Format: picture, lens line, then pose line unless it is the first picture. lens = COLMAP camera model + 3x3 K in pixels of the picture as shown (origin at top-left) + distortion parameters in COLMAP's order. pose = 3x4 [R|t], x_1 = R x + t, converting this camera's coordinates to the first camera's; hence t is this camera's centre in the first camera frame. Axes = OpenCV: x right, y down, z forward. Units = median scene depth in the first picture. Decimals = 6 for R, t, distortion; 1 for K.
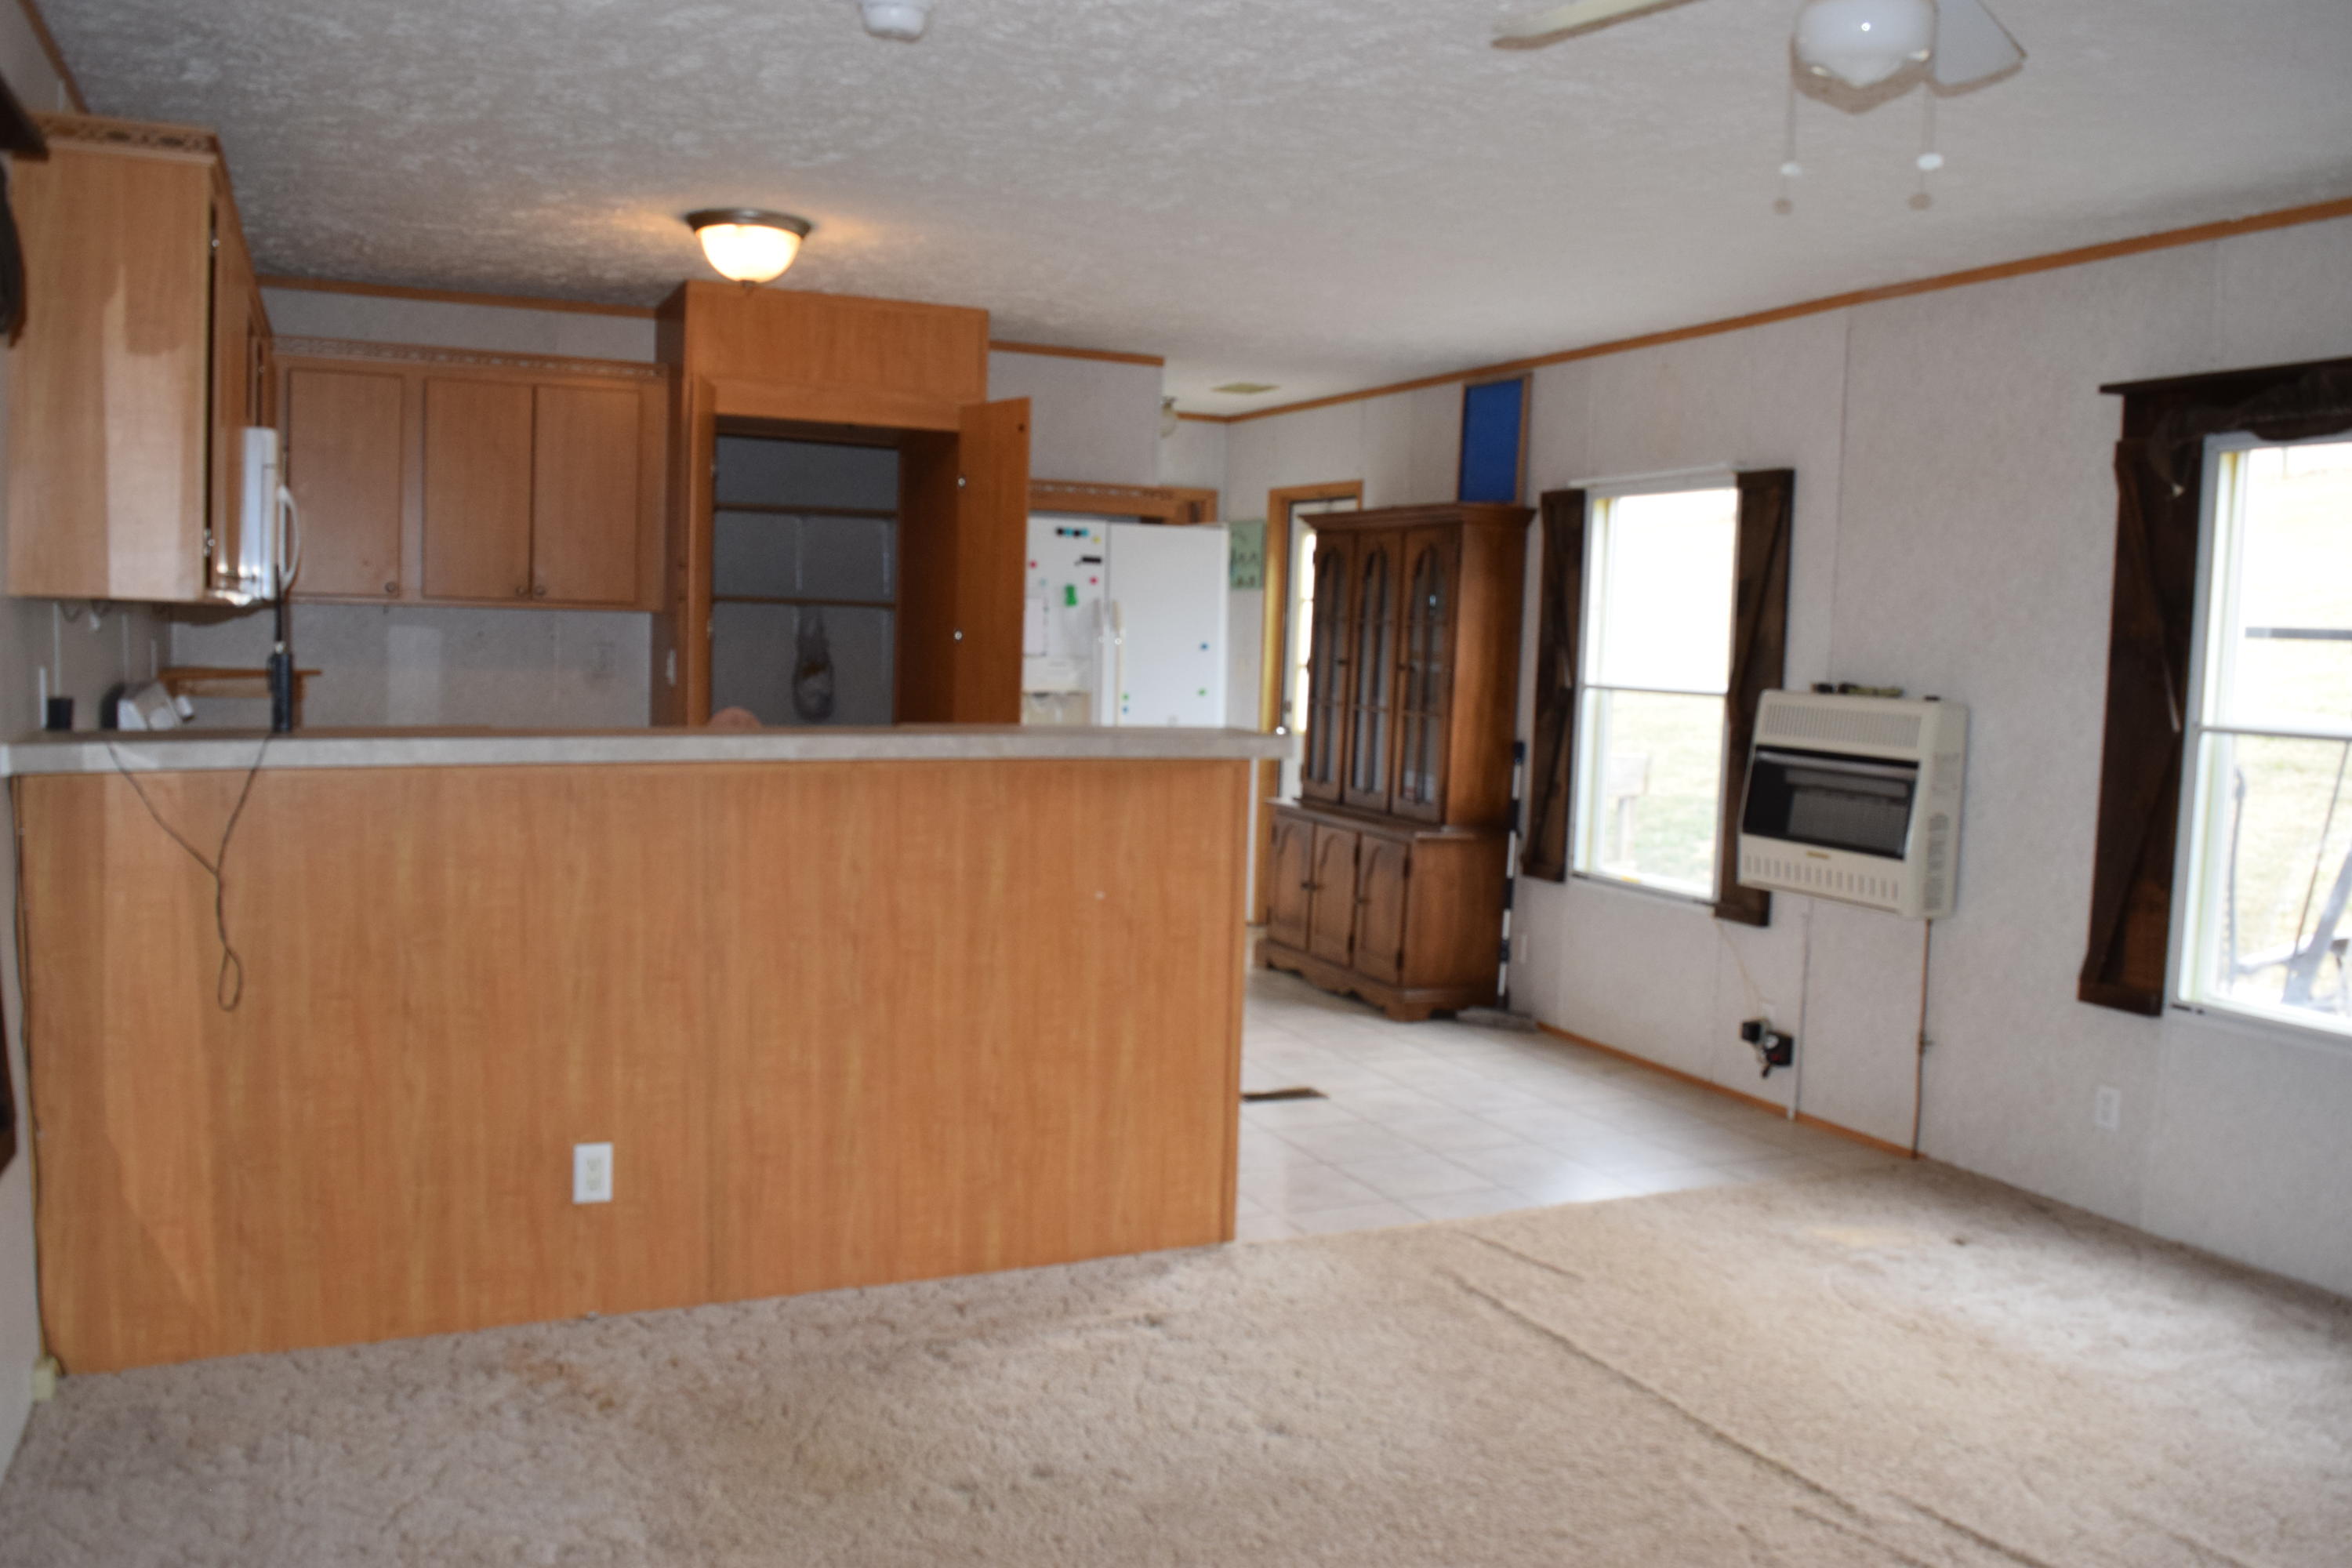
lens RADIAL K [[1857.2, 0, 1169.9], [0, 1857.2, 786.6], [0, 0, 1]] dist [-0.077388, 0.001663]
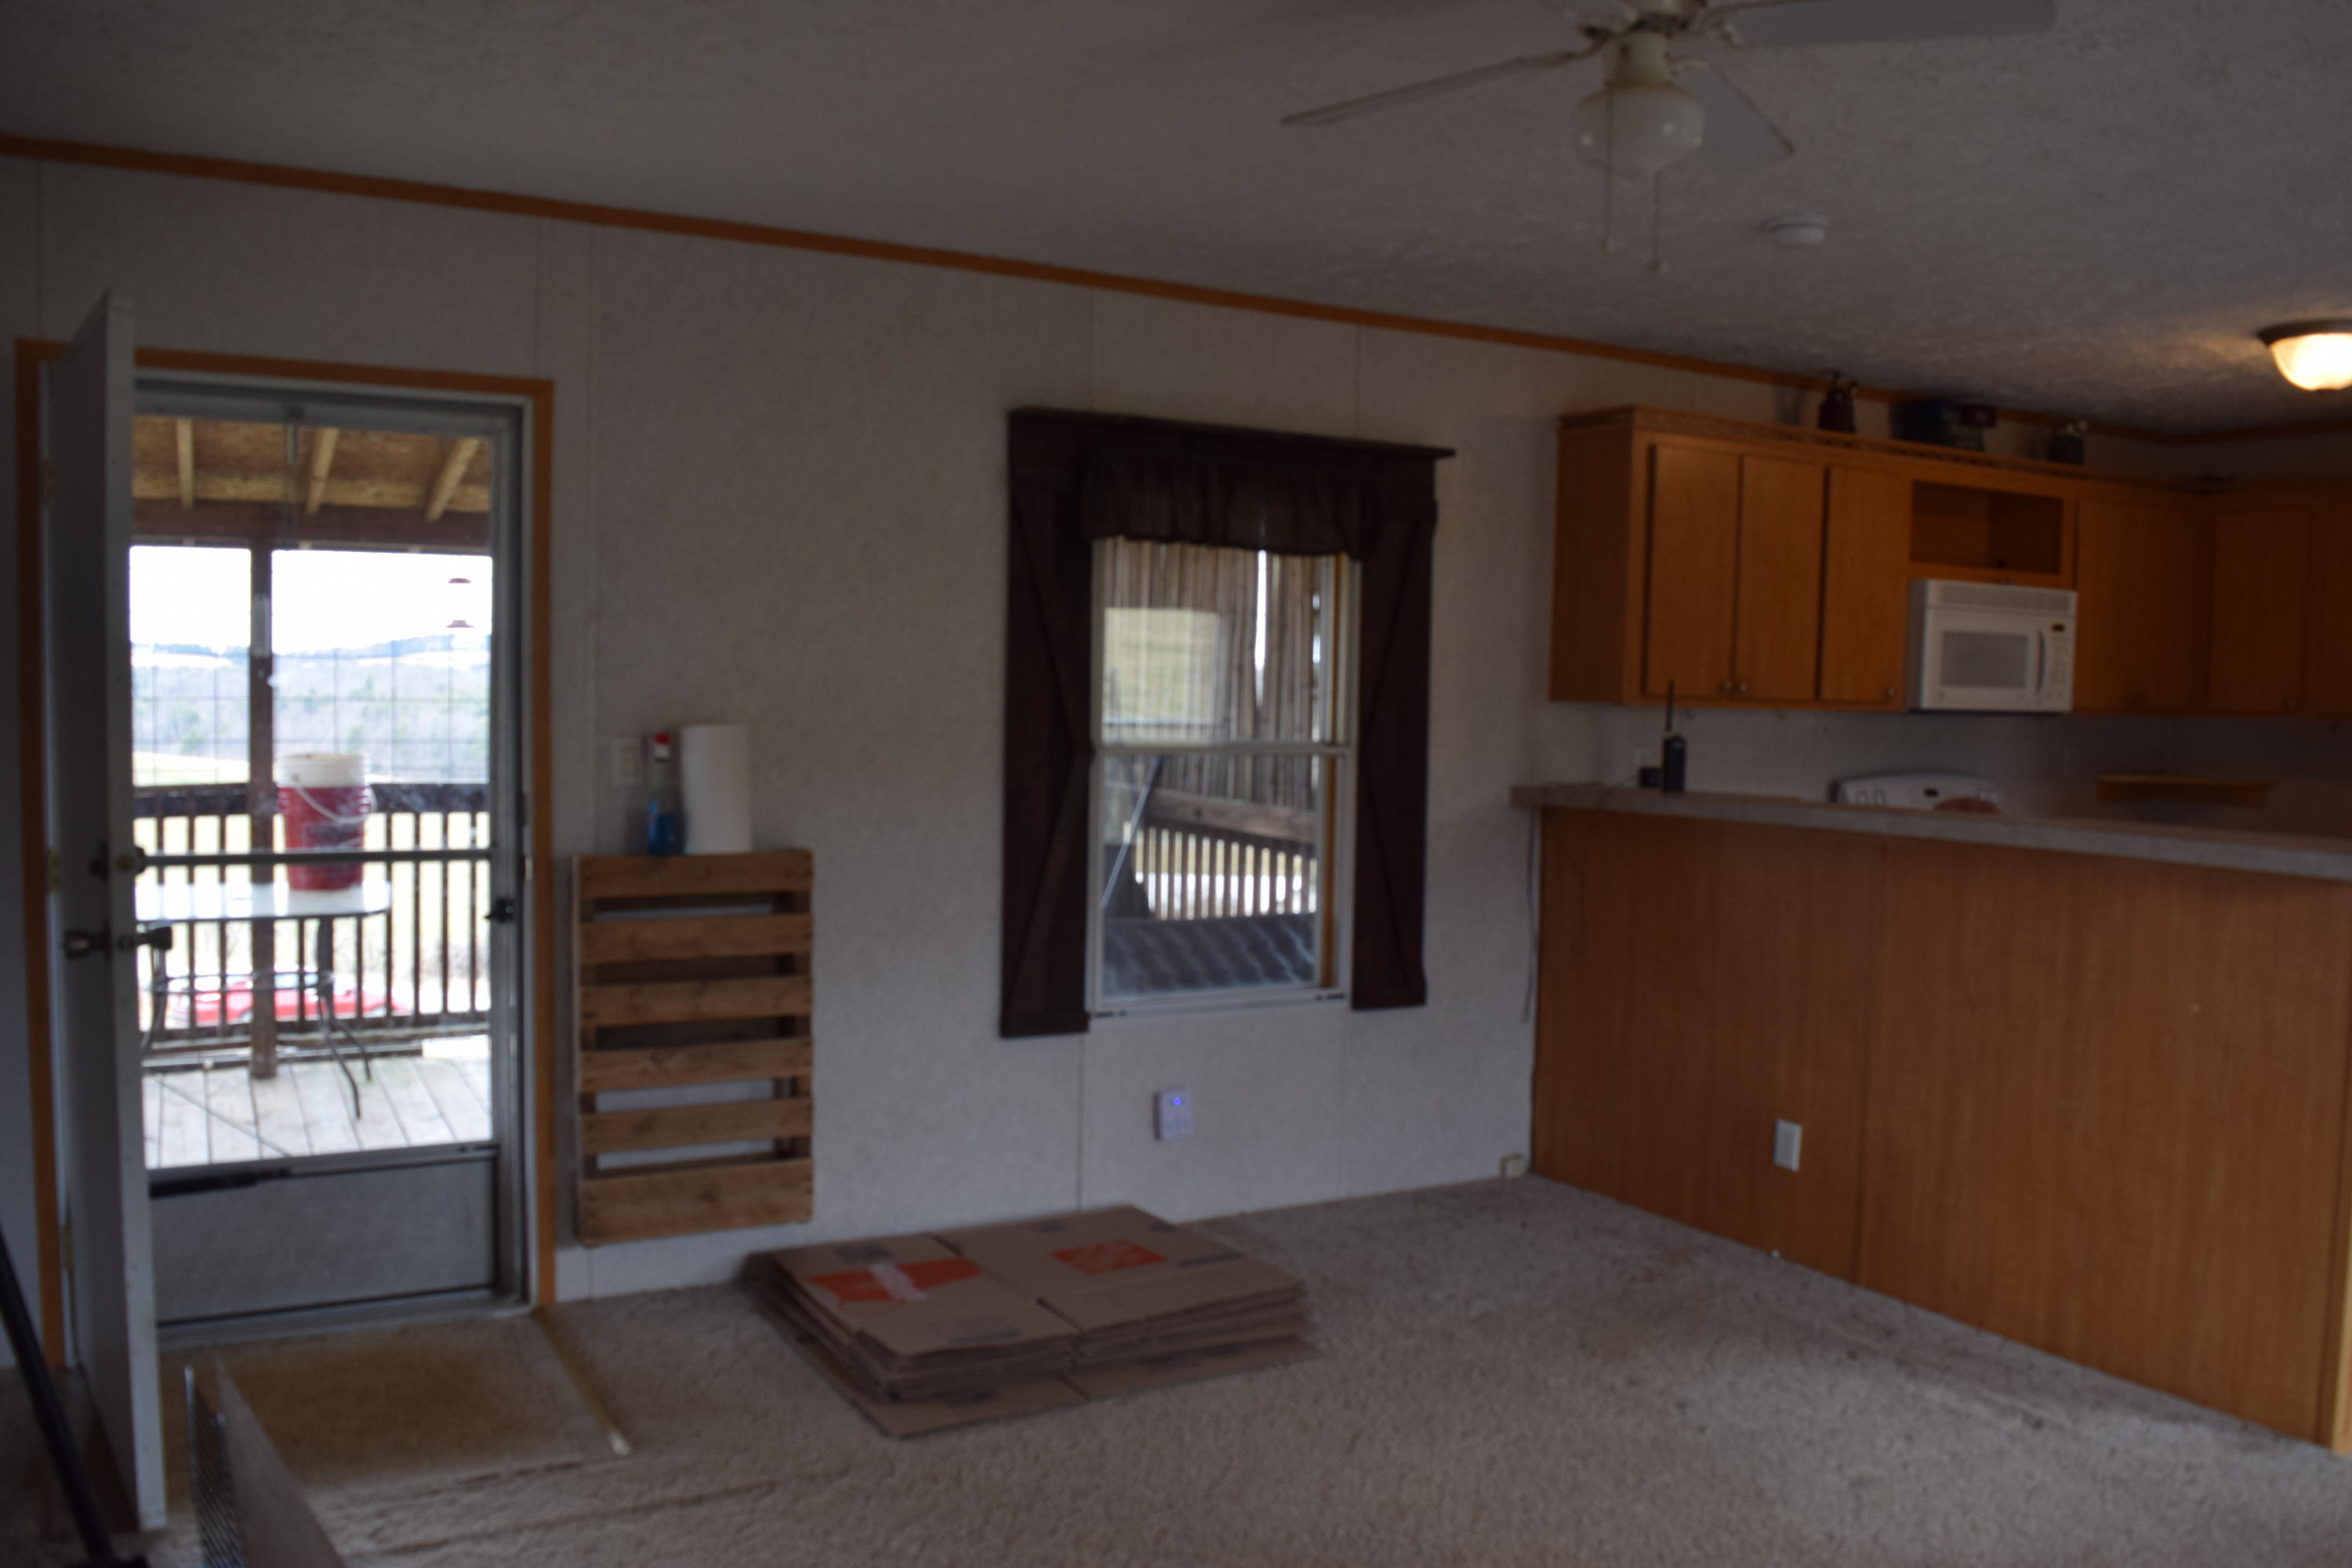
lens RADIAL K [[1857.2, 0, 1174.6], [0, 1857.2, 792.9], [0, 0, 1]] dist [-0.077388, 0.001663]
pose [[0.090093, 0.030860, -0.995455, 0.829710], [-0.106717, 0.994064, 0.021159, -0.014616], [0.990199, 0.104326, 0.092852, 0.387421]]
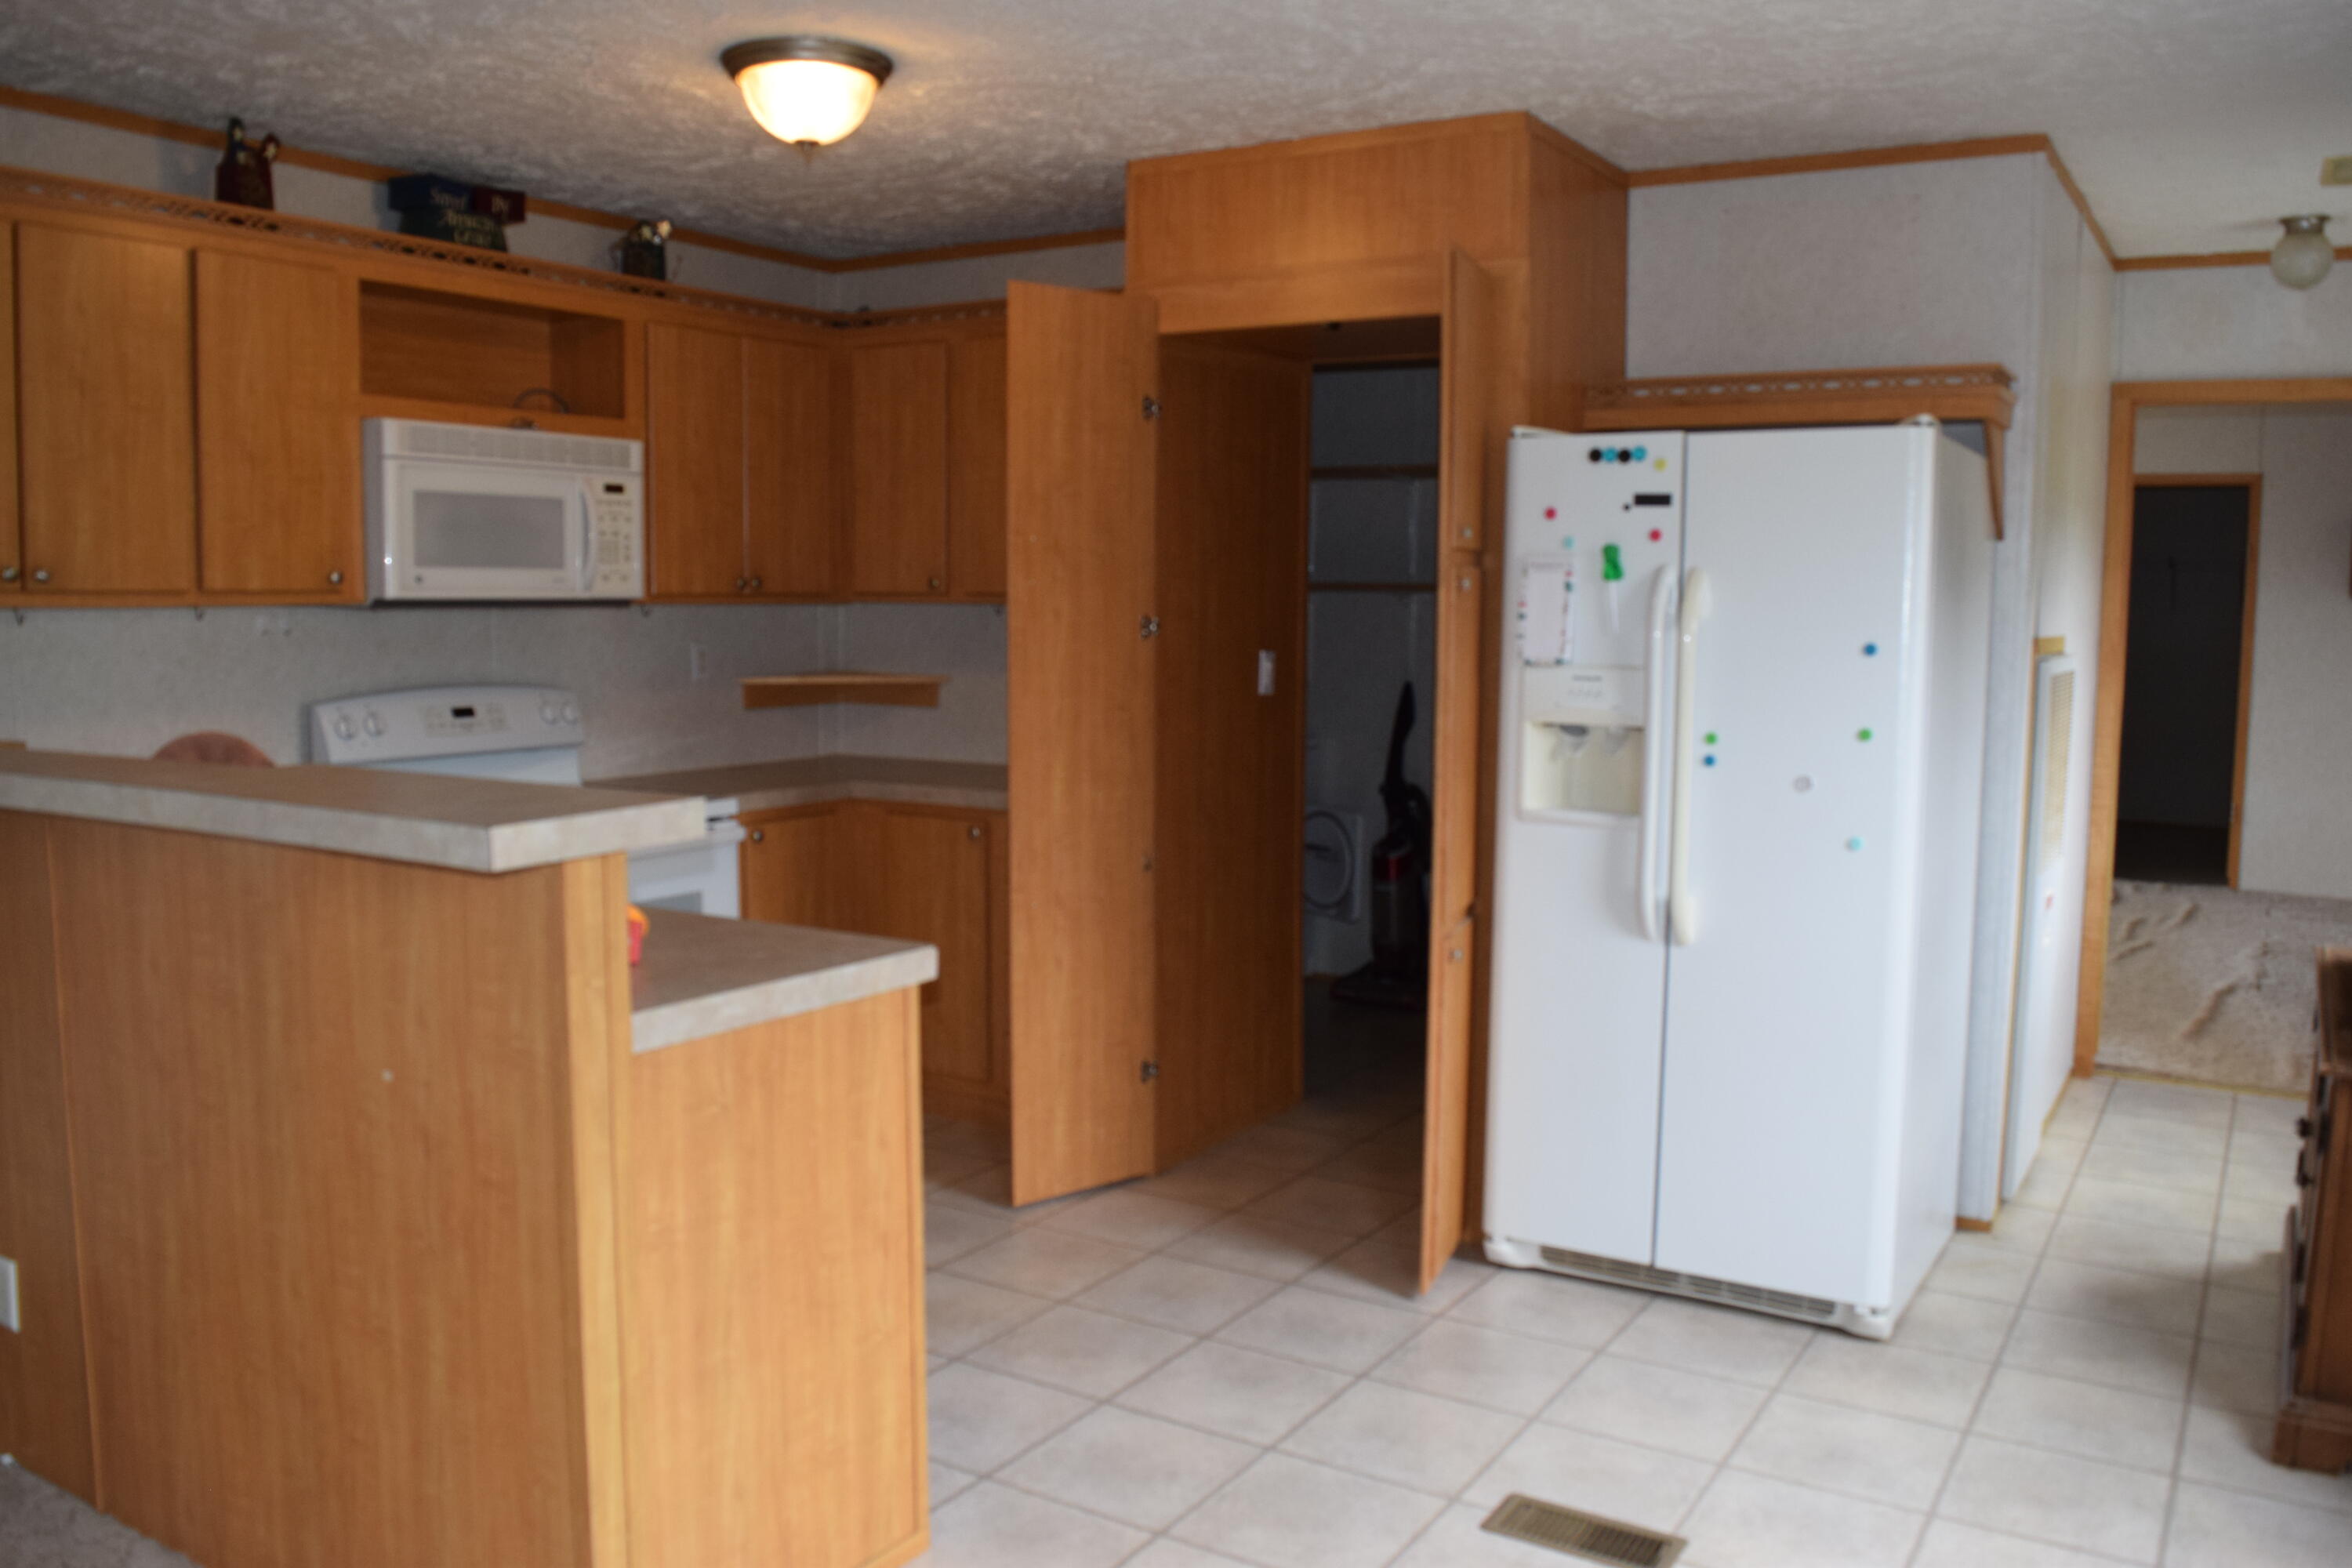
lens RADIAL K [[1857.2, 0, 1183.5], [0, 1857.2, 792.7], [0, 0, 1]] dist [-0.077388, 0.001663]
pose [[0.560612, 0.059168, -0.825962, 0.563713], [-0.062438, 0.997625, 0.029086, -0.060944], [0.825722, 0.035265, 0.562975, 0.881029]]
